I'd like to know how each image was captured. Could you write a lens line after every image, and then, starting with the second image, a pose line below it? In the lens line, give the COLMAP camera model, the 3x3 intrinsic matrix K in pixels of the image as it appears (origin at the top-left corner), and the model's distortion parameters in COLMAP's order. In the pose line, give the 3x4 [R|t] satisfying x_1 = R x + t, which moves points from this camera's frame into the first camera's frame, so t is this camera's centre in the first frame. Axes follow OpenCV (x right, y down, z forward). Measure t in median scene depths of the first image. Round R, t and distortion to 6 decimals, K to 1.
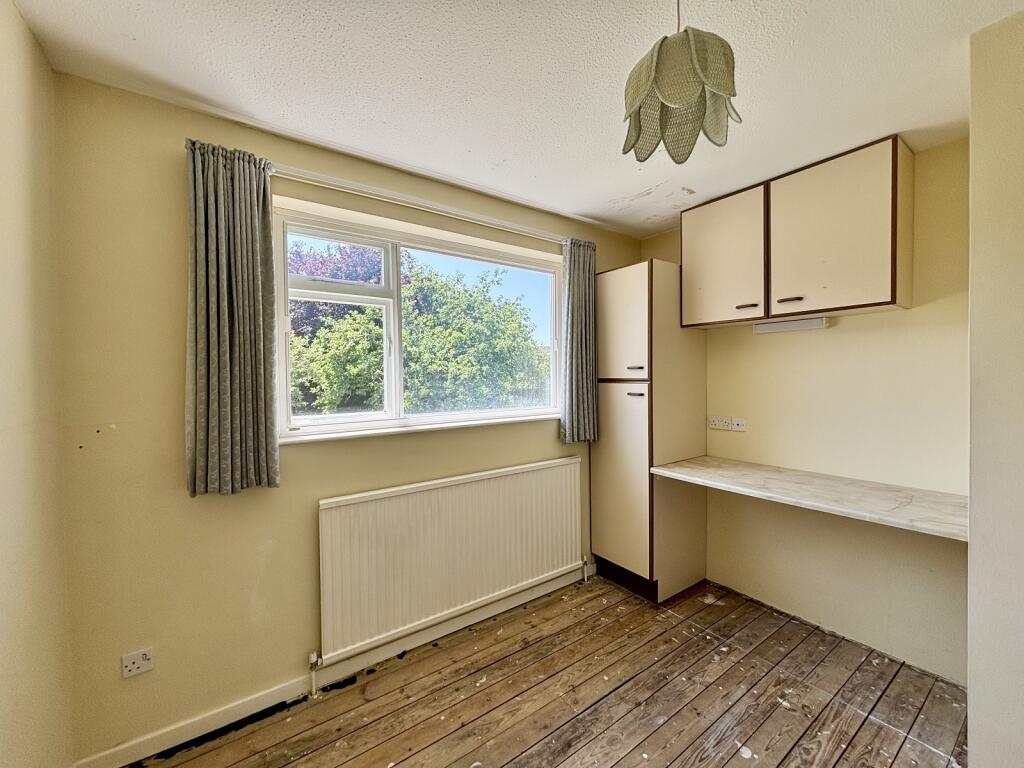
lens RADIAL K [[409.3, 0, 512.0], [0, 409.3, 384.0], [0, 0, 1]] dist [0.025479, -0.000002]
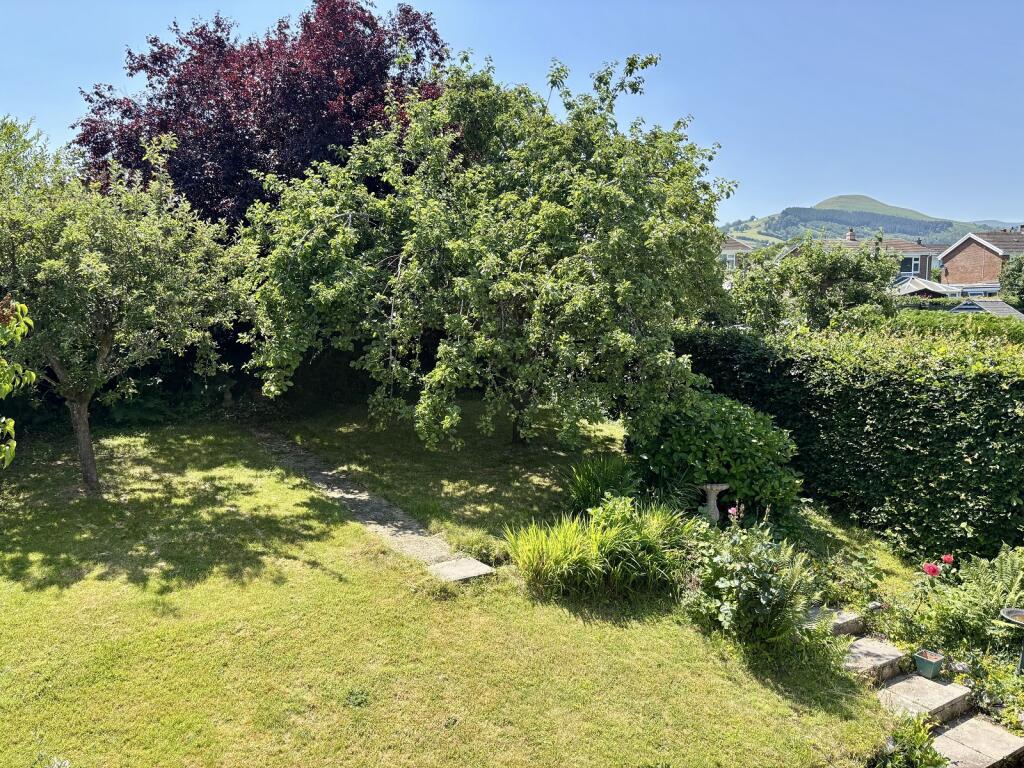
lens RADIAL K [[768.7, 0, 512.0], [0, 768.7, 384.0], [0, 0, 1]] dist [0.044077, -0.001266]
pose [[0.991268, 0.011098, -0.131394, -0.069544], [0.001683, 0.995306, 0.096761, -0.015892], [0.131851, -0.096137, 0.986597, 0.179745]]
